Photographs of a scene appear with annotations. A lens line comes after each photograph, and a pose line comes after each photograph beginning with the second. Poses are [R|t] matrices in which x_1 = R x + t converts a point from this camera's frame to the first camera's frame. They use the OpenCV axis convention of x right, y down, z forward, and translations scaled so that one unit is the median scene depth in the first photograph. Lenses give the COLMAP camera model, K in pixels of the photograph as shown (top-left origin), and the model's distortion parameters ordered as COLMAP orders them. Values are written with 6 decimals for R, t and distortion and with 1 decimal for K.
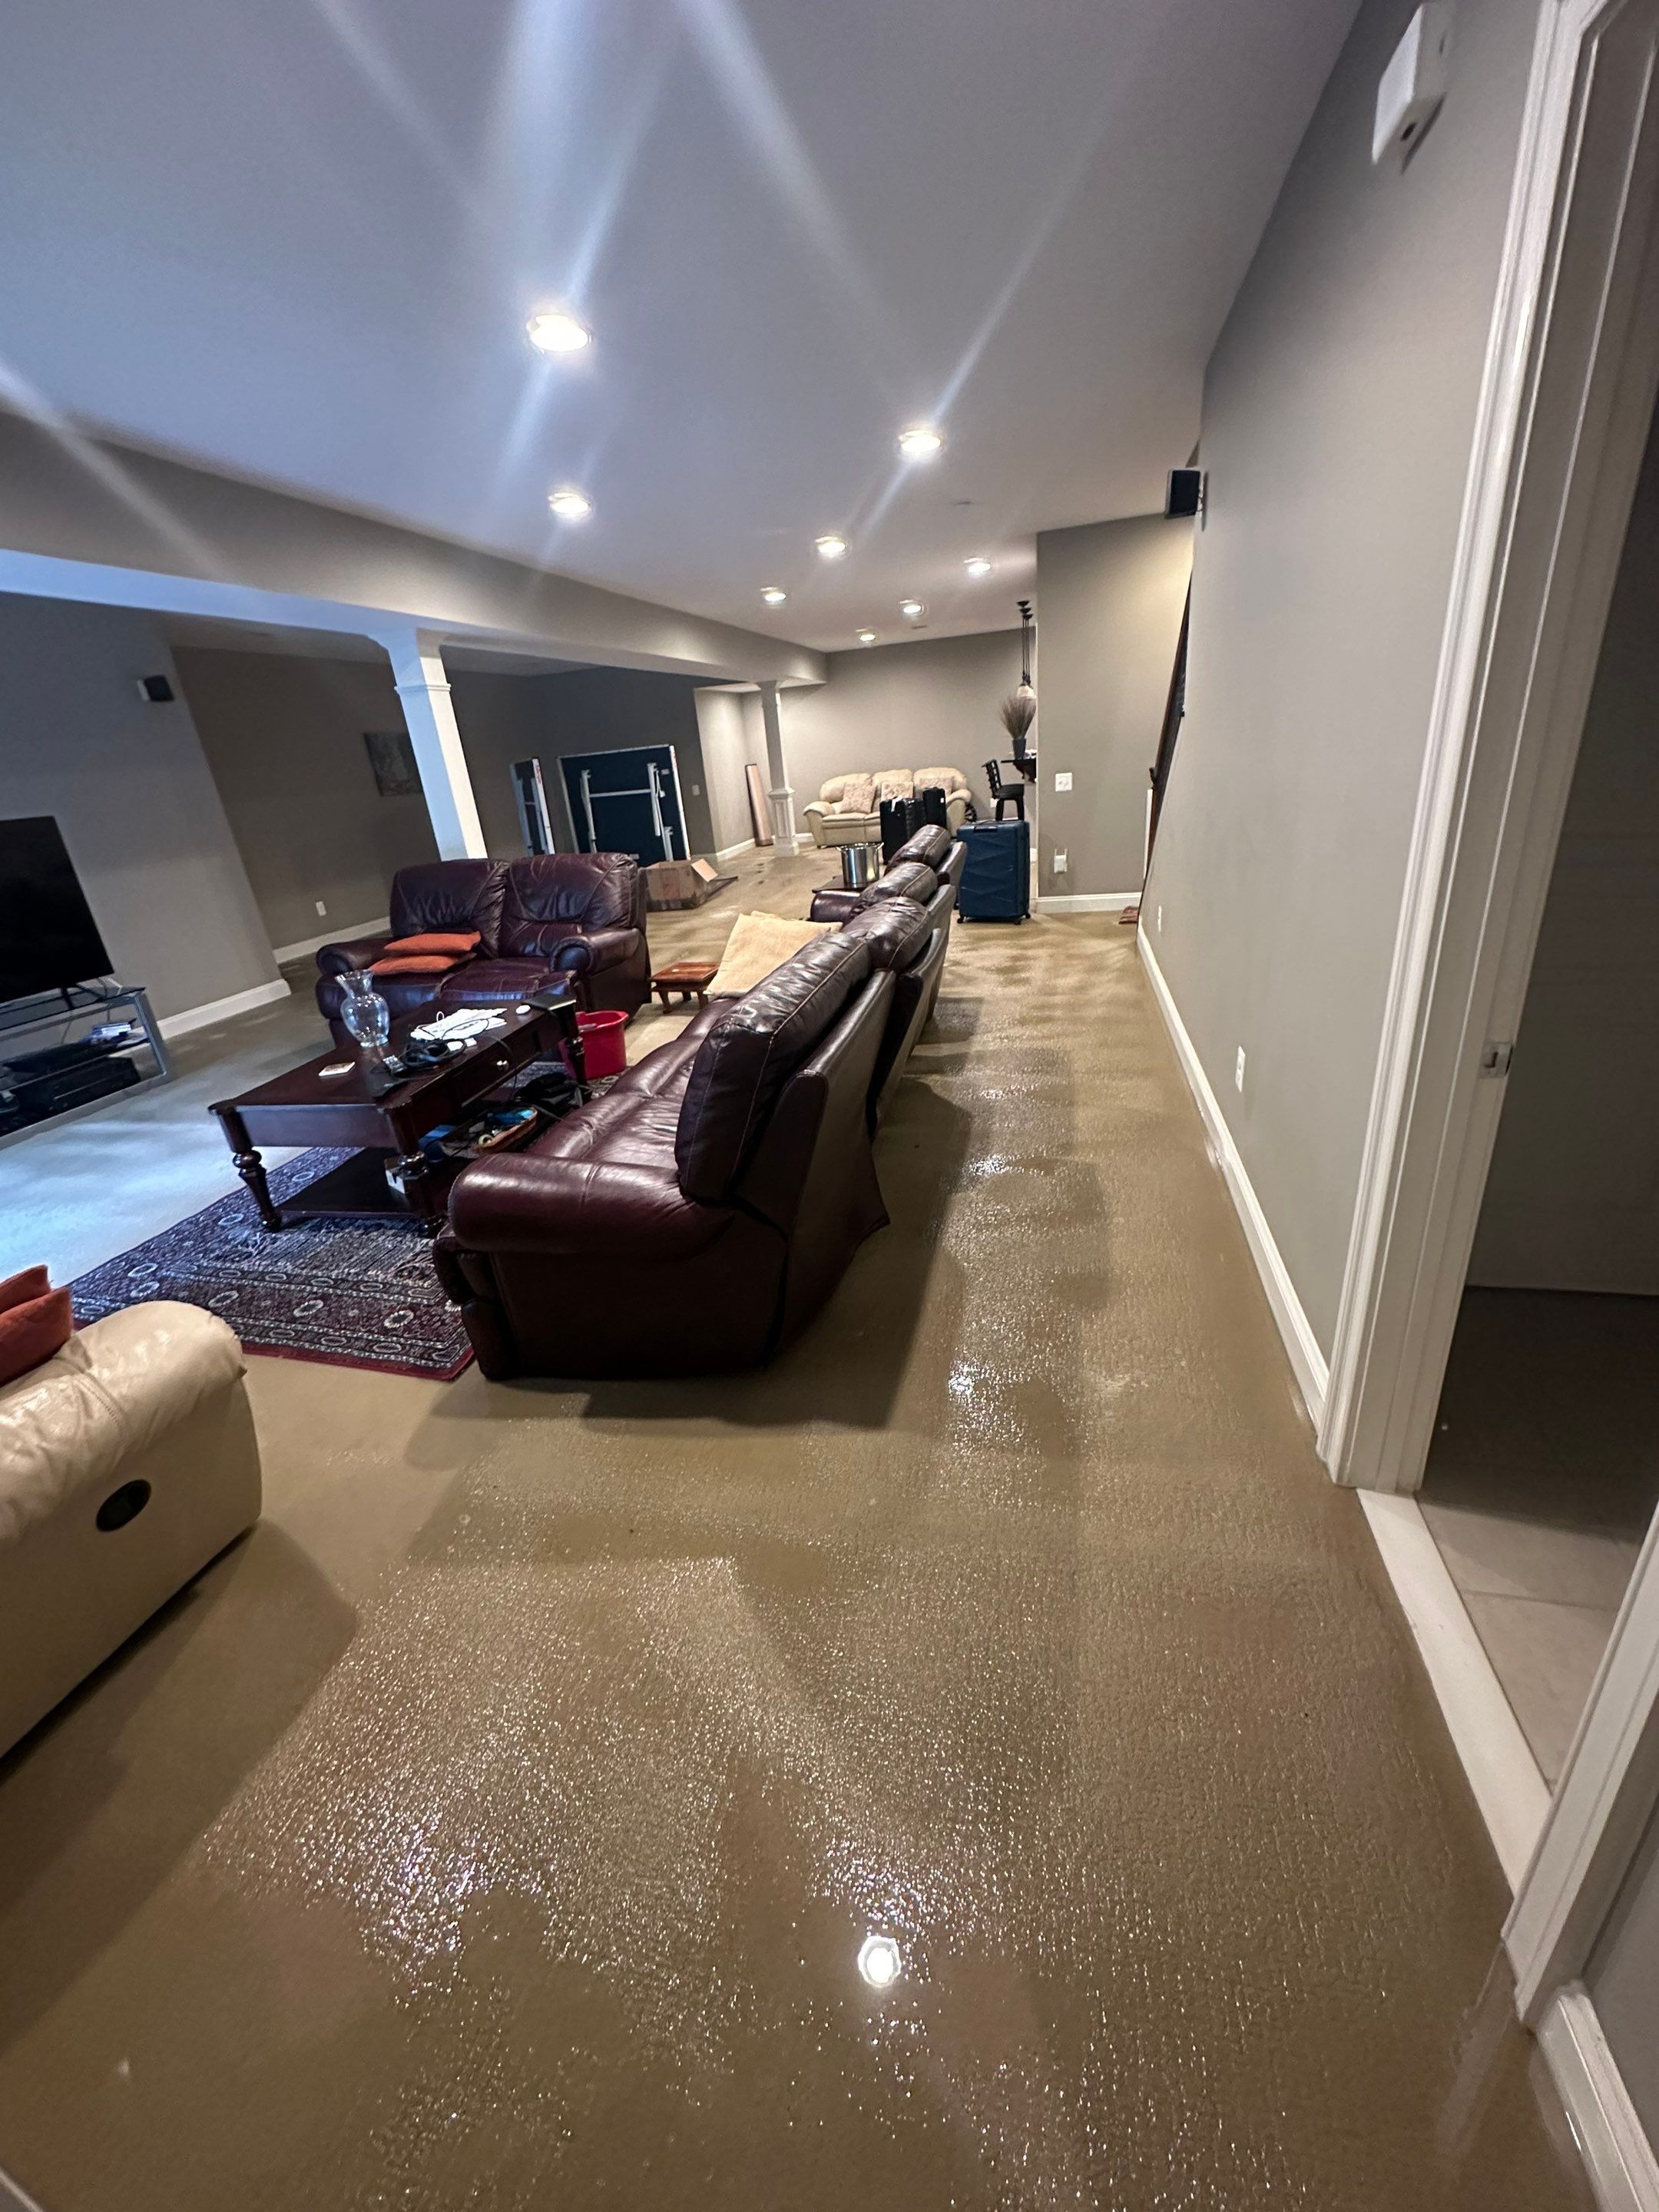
lens RADIAL K [[876.0, 0, 829.5], [0, 876.0, 1106.0], [0, 0, 1]] dist [0.001337, 0.000037]
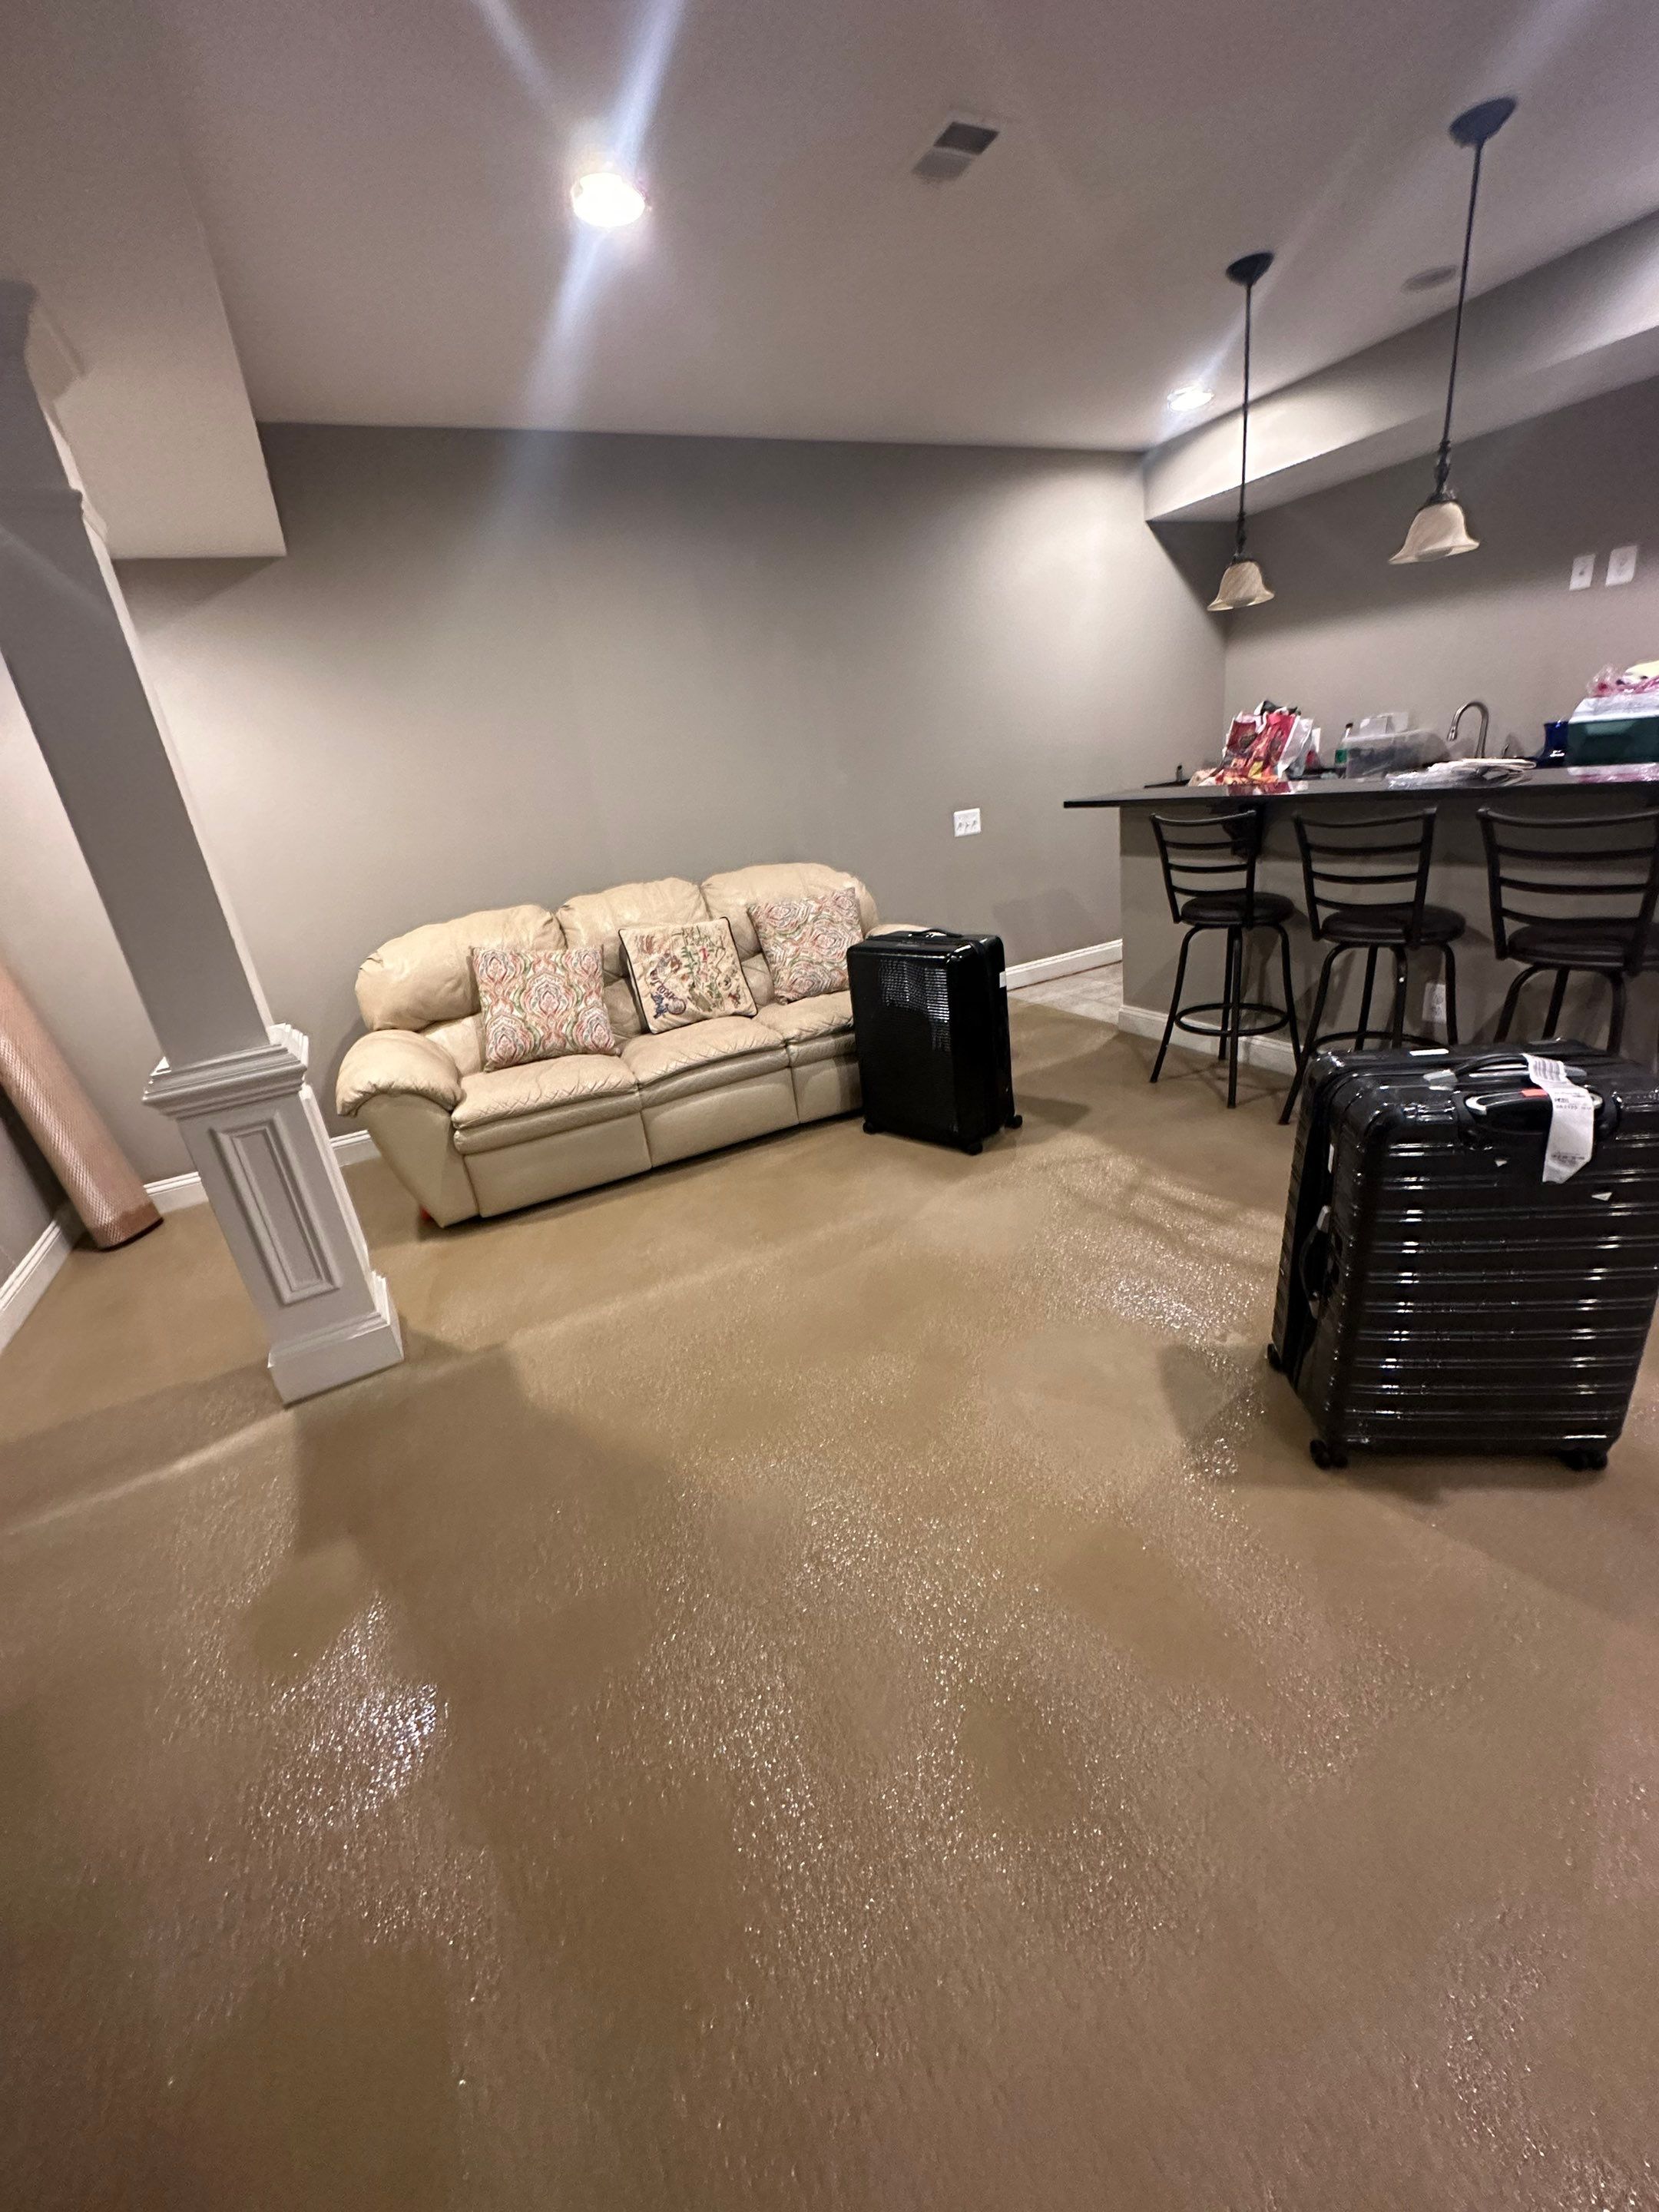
lens RADIAL K [[876.0, 0, 829.5], [0, 876.0, 1106.0], [0, 0, 1]] dist [0.001337, 0.000037]
pose [[0.762120, -0.224576, 0.607239, -0.075150], [0.287322, 0.957813, -0.006376, -0.324438], [-0.580189, 0.179332, 0.794494, 0.825619]]
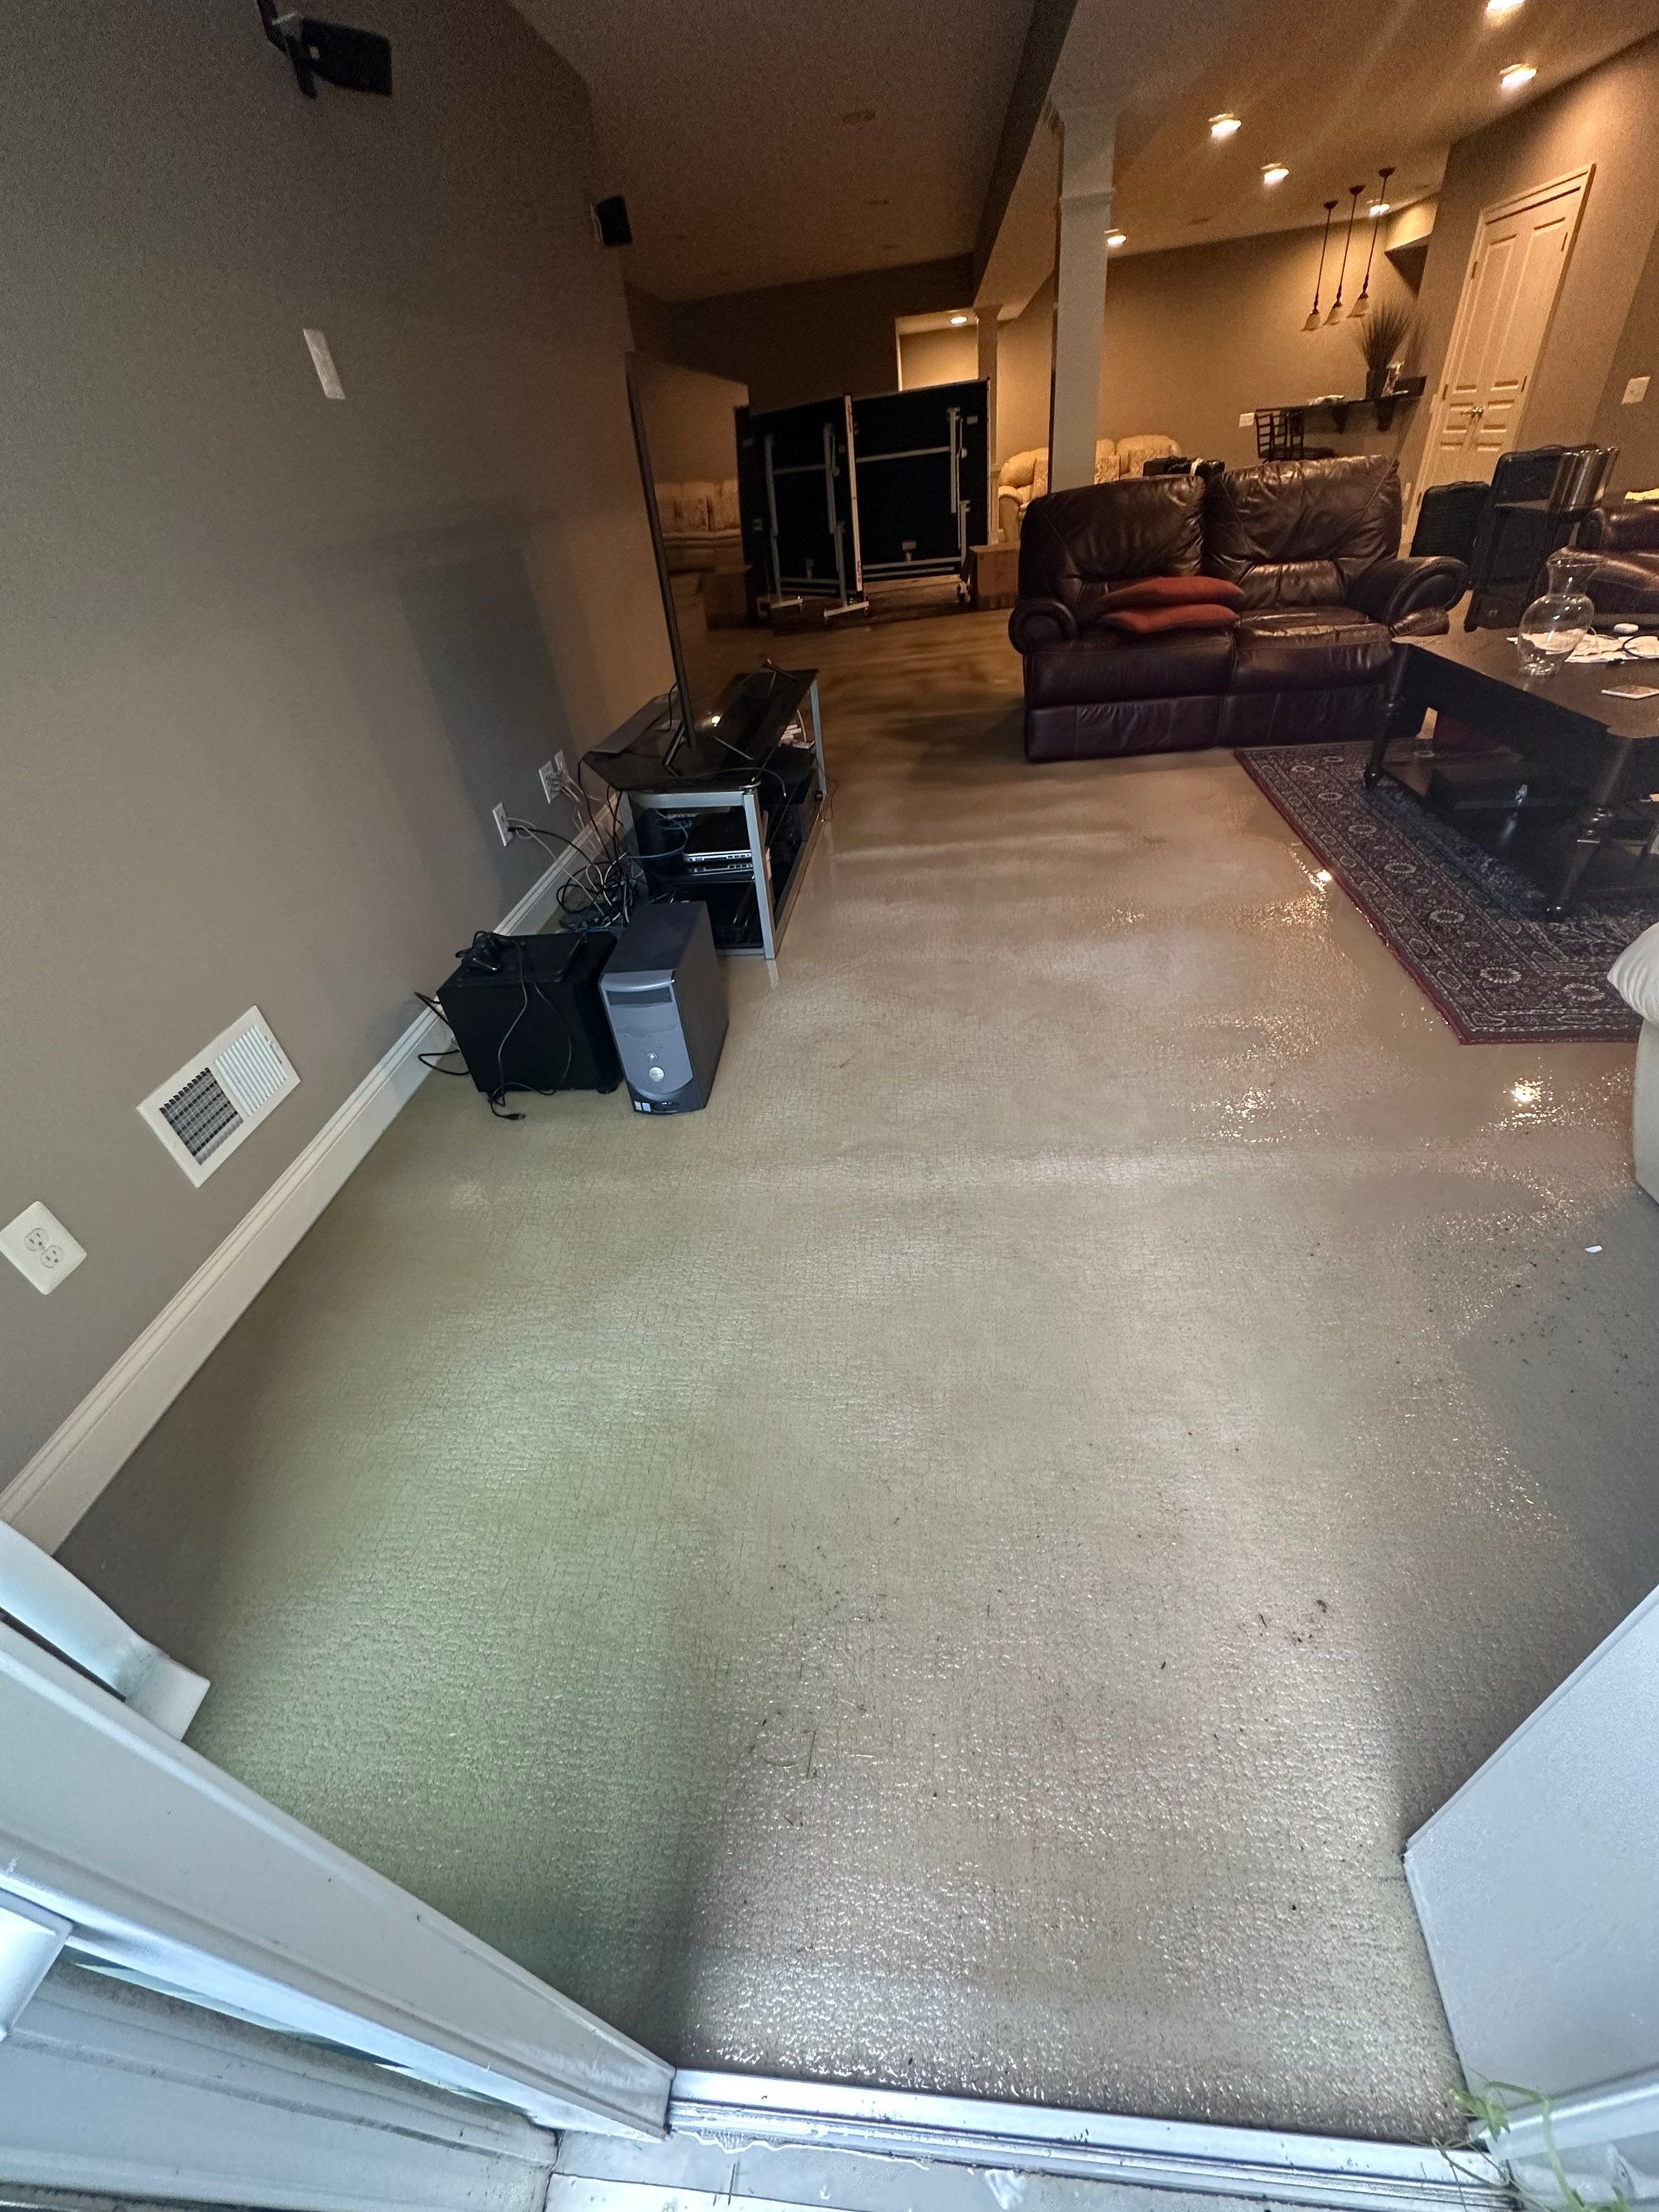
lens RADIAL K [[876.0, 0, 829.5], [0, 876.0, 1106.0], [0, 0, 1]] dist [0.001337, 0.000037]
pose [[0.988176, -0.097284, 0.118511, -0.374924], [0.066391, 0.968203, 0.241197, 0.018985], [-0.138207, -0.230477, 0.963213, 0.079866]]
